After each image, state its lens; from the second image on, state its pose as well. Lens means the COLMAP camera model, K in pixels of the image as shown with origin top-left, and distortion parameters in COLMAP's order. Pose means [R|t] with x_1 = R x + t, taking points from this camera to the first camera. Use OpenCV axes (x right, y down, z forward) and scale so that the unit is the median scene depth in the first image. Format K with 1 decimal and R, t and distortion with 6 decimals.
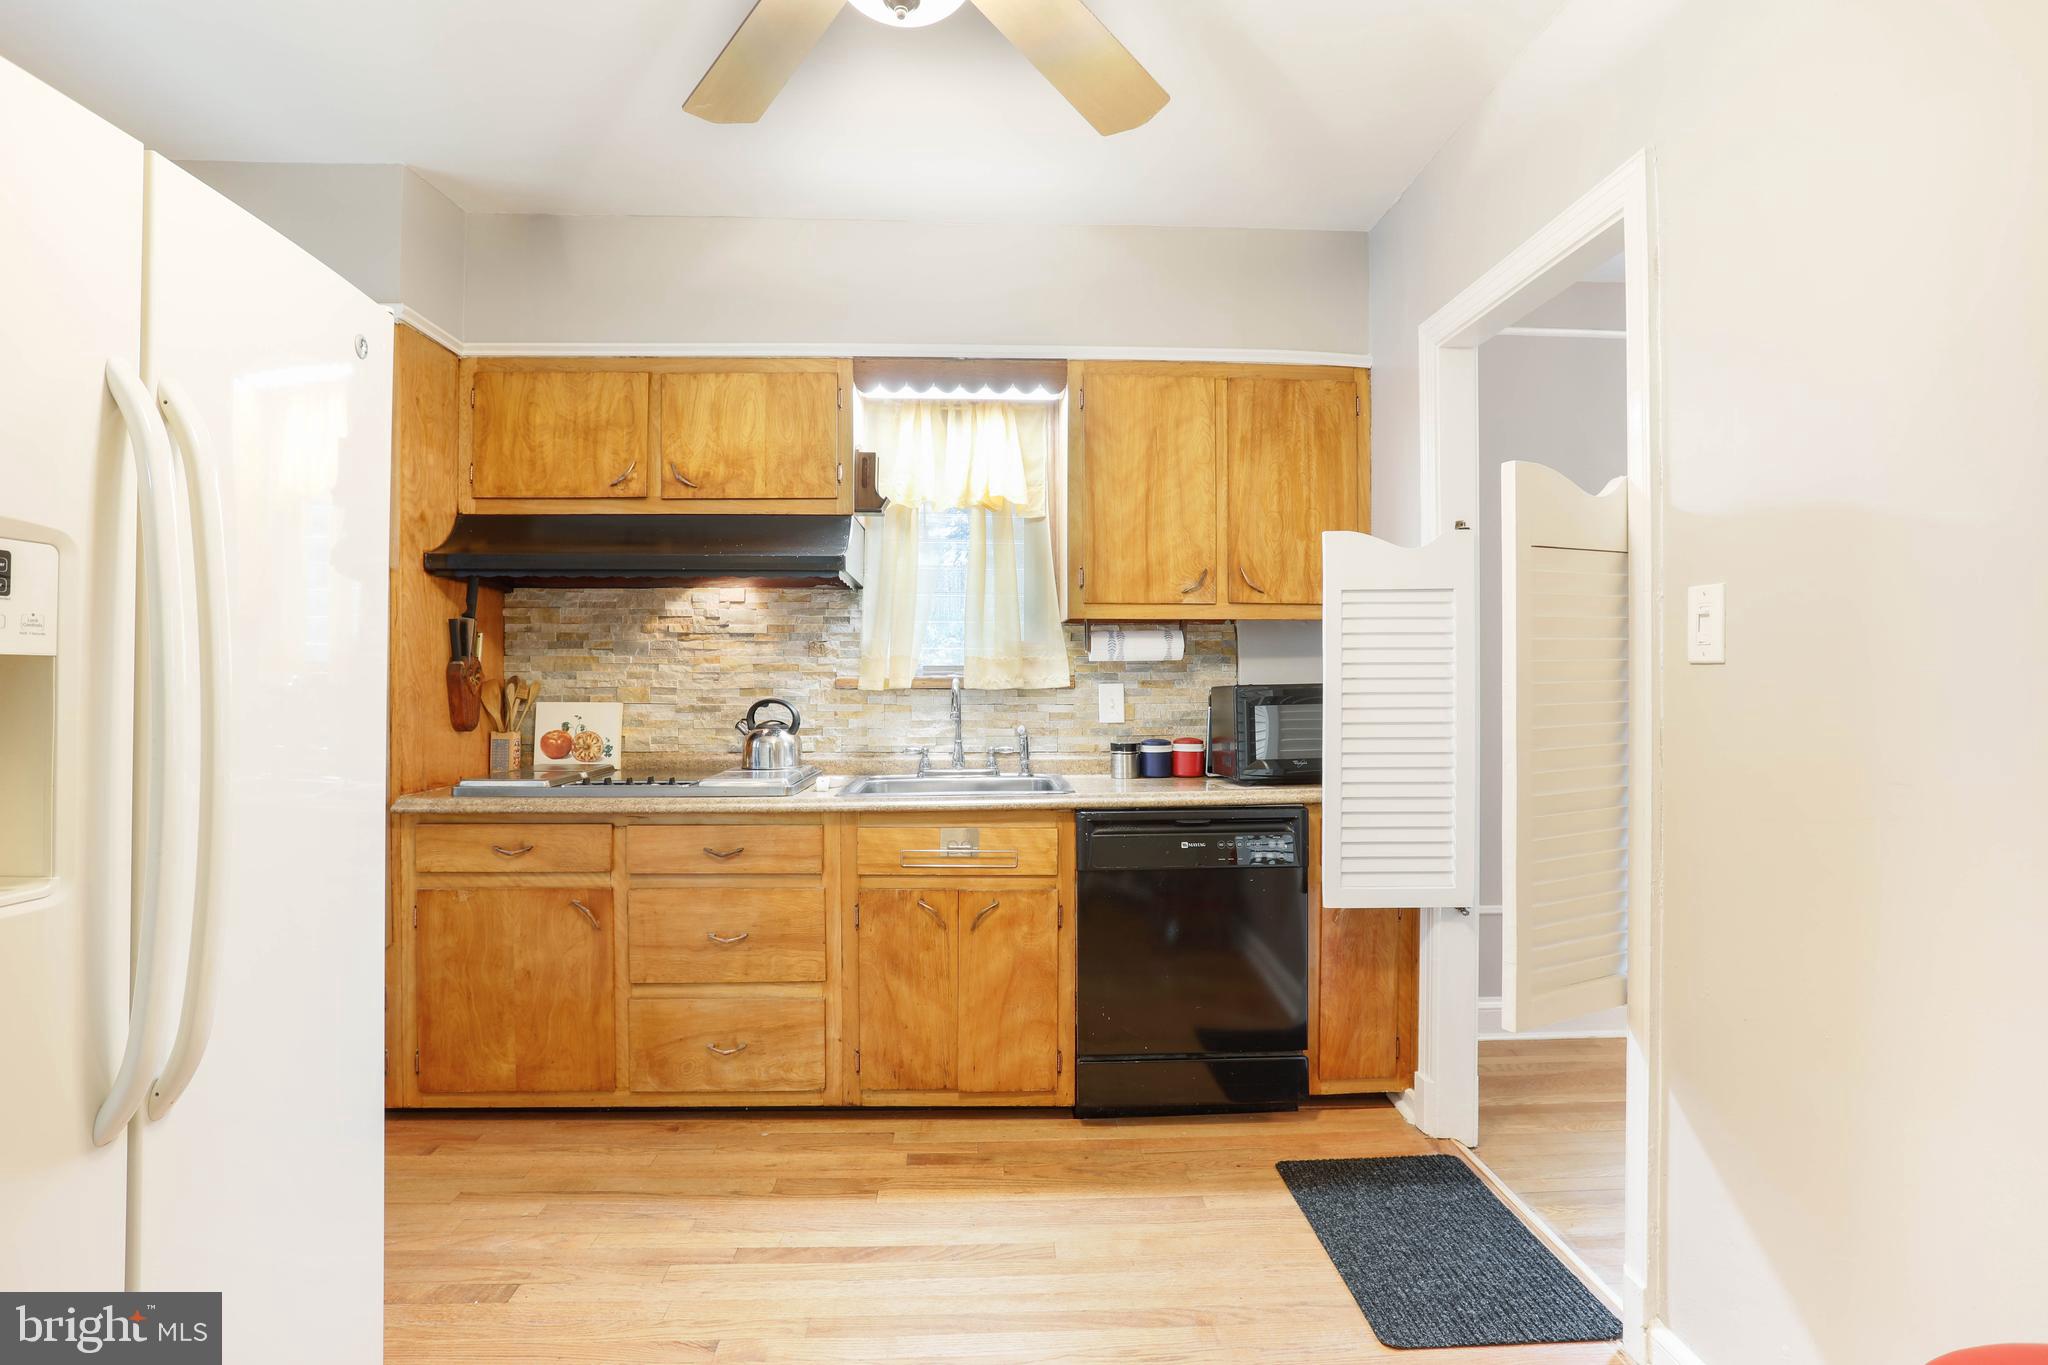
lens RADIAL K [[1022.5, 0, 1033.2], [0, 1022.5, 670.9], [0, 0, 1]] dist [-0.051475, 0.000497]
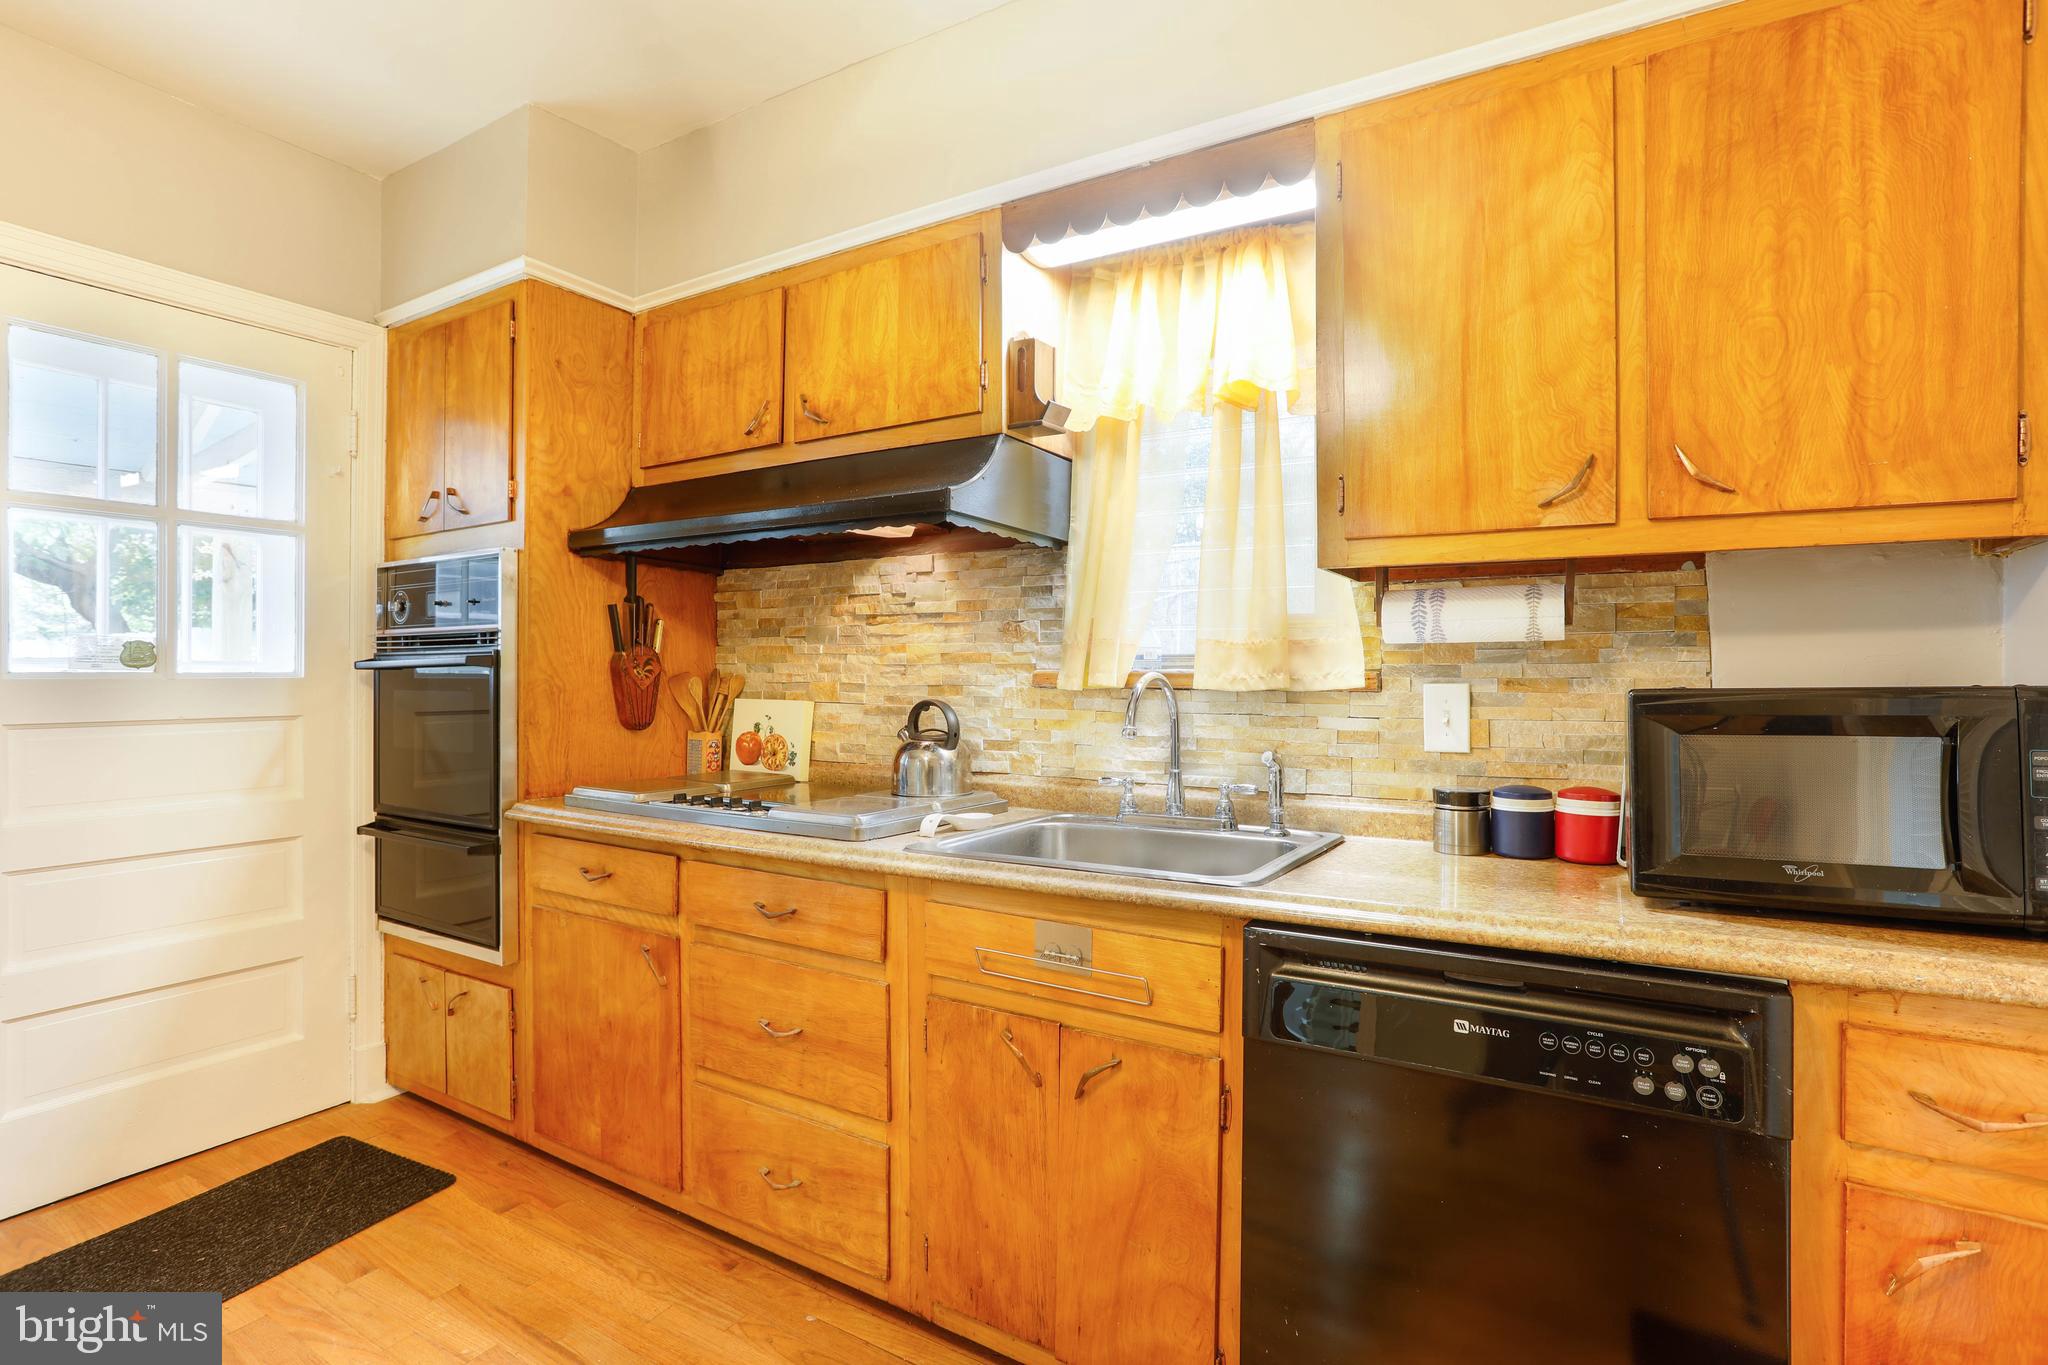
lens RADIAL K [[995.0, 0, 1025.6], [0, 995.0, 671.6], [0, 0, 1]] dist [-0.053773, 0.024466]
pose [[0.827580, 0.002715, -0.561341, 0.208468], [-0.000210, 0.999990, 0.004527, 0.003761], [0.561348, -0.003628, 0.827572, 0.452703]]
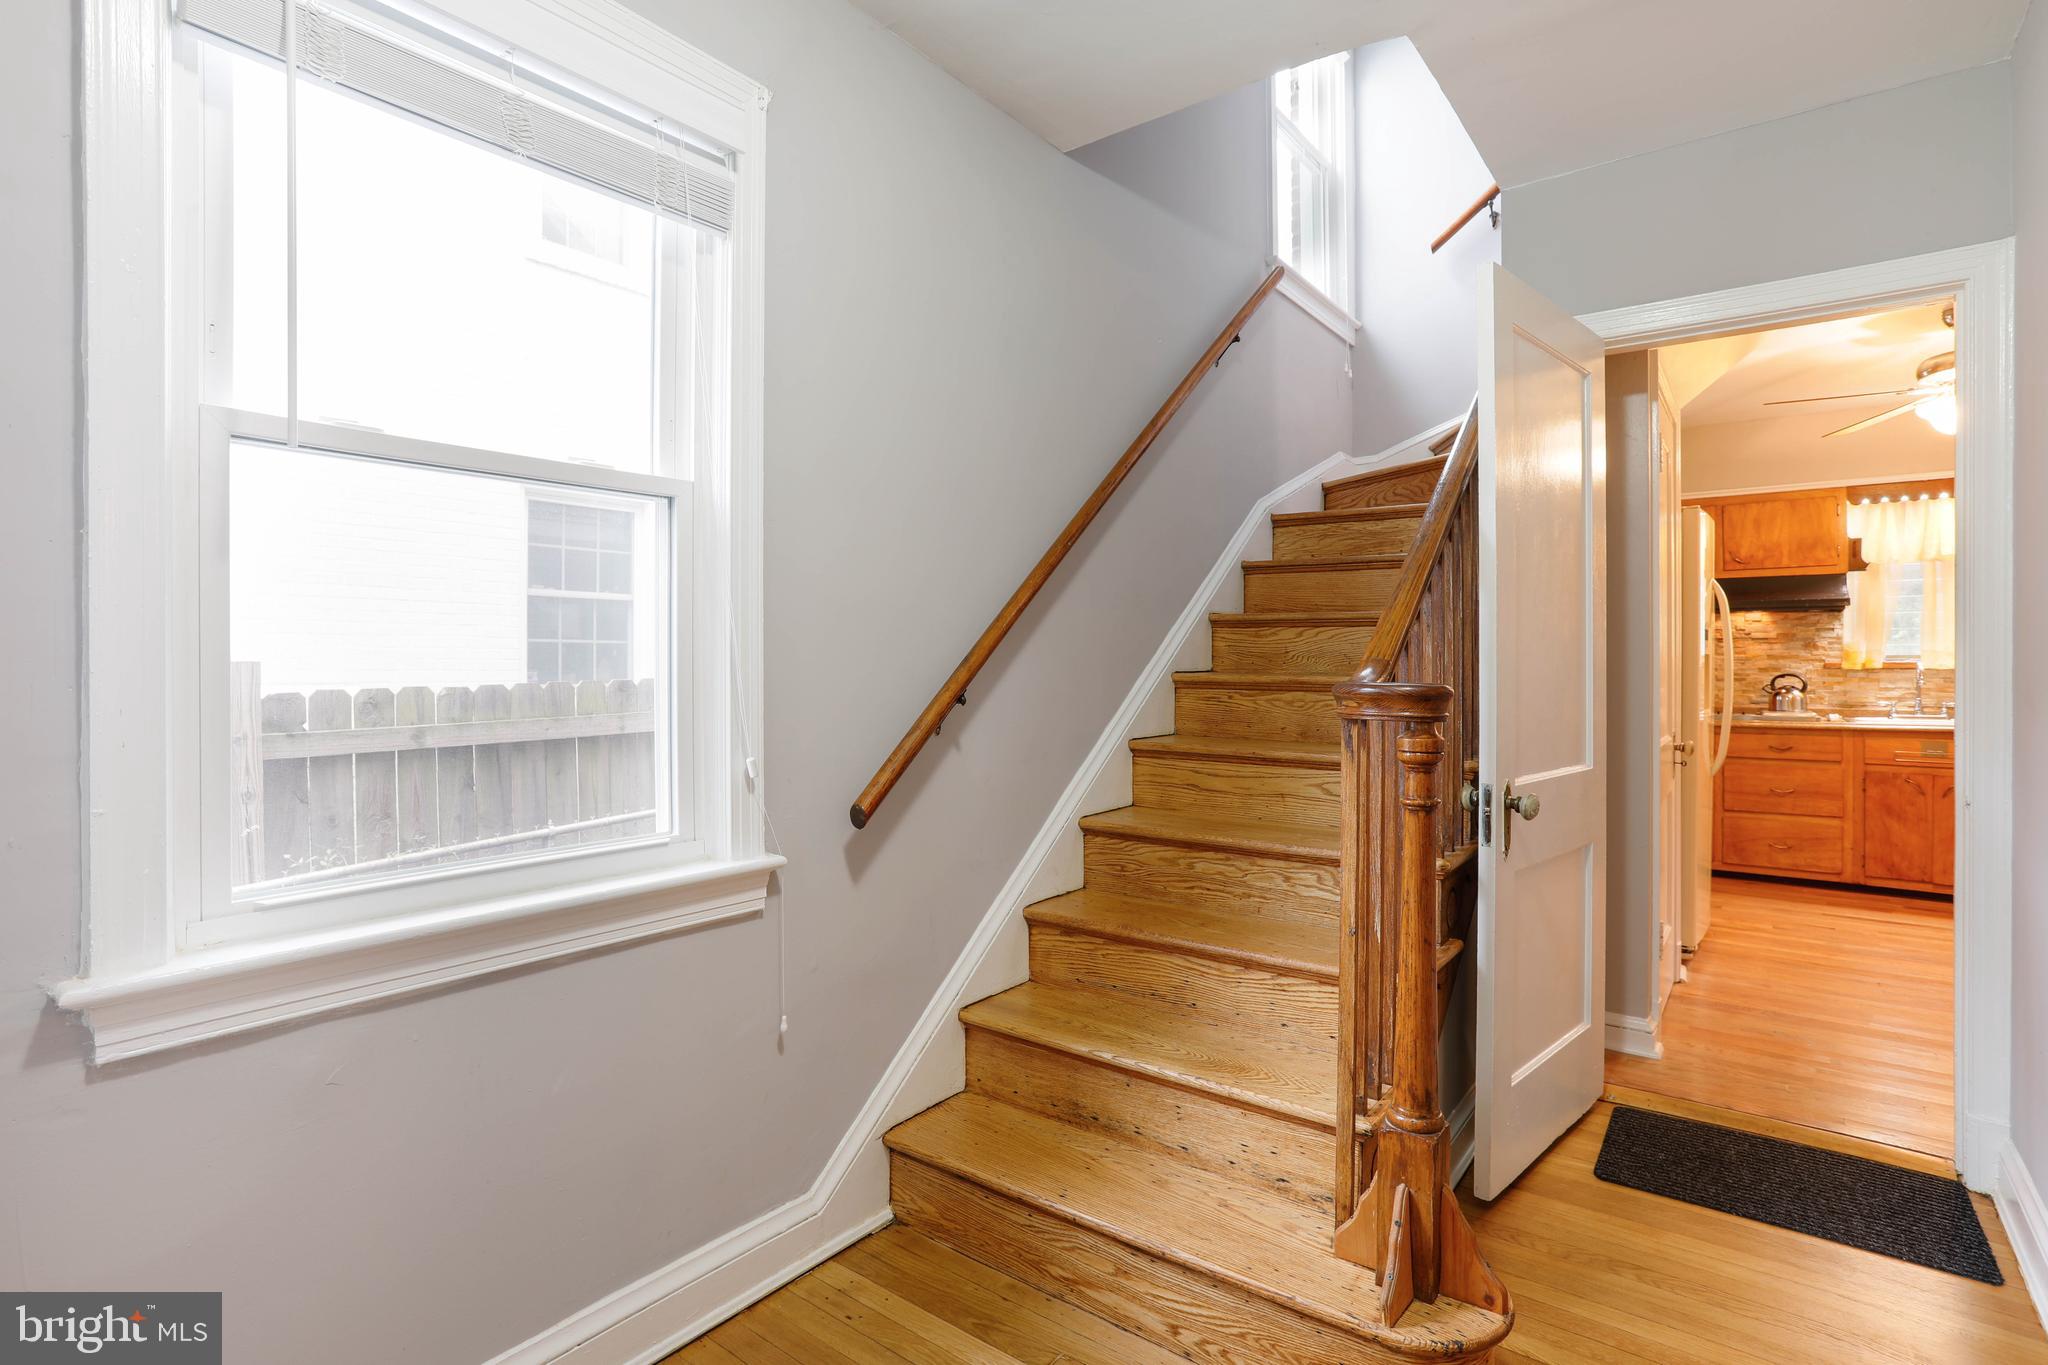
lens RADIAL K [[995.0, 0, 1025.6], [0, 995.0, 671.6], [0, 0, 1]] dist [-0.053773, 0.024466]
pose [[0.763043, 0.001486, -0.646346, -0.176525], [0.005078, 0.999953, 0.008294, 0.001884], [0.646328, -0.009611, 0.763000, -1.267955]]
